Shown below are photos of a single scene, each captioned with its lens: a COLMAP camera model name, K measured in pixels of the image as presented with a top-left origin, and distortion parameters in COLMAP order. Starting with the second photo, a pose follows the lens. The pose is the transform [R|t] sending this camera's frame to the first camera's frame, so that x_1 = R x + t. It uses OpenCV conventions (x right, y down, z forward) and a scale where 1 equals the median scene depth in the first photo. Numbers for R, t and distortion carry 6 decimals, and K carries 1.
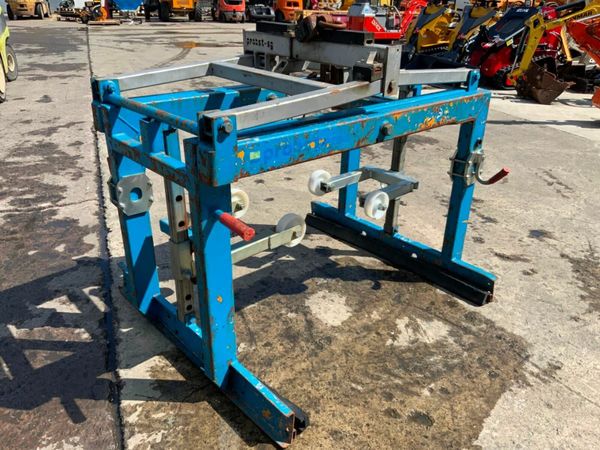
lens RADIAL K [[497.6, 0, 300.0], [0, 497.6, 225.0], [0, 0, 1]] dist [0.068028, -0.134194]
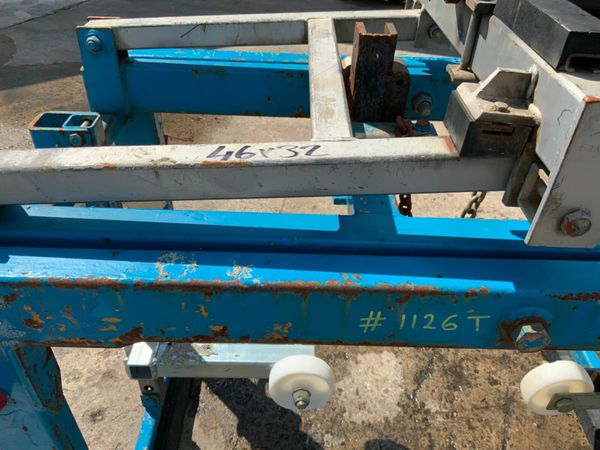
lens RADIAL K [[499.3, 0, 300.8], [0, 499.3, 223.8], [0, 0, 1]] dist [0.059858, -0.112550]
pose [[-0.741122, -0.437389, 0.509341, -0.118608], [0.240608, 0.535225, 0.809717, -0.517443], [-0.626774, 0.722651, -0.291428, 1.097264]]
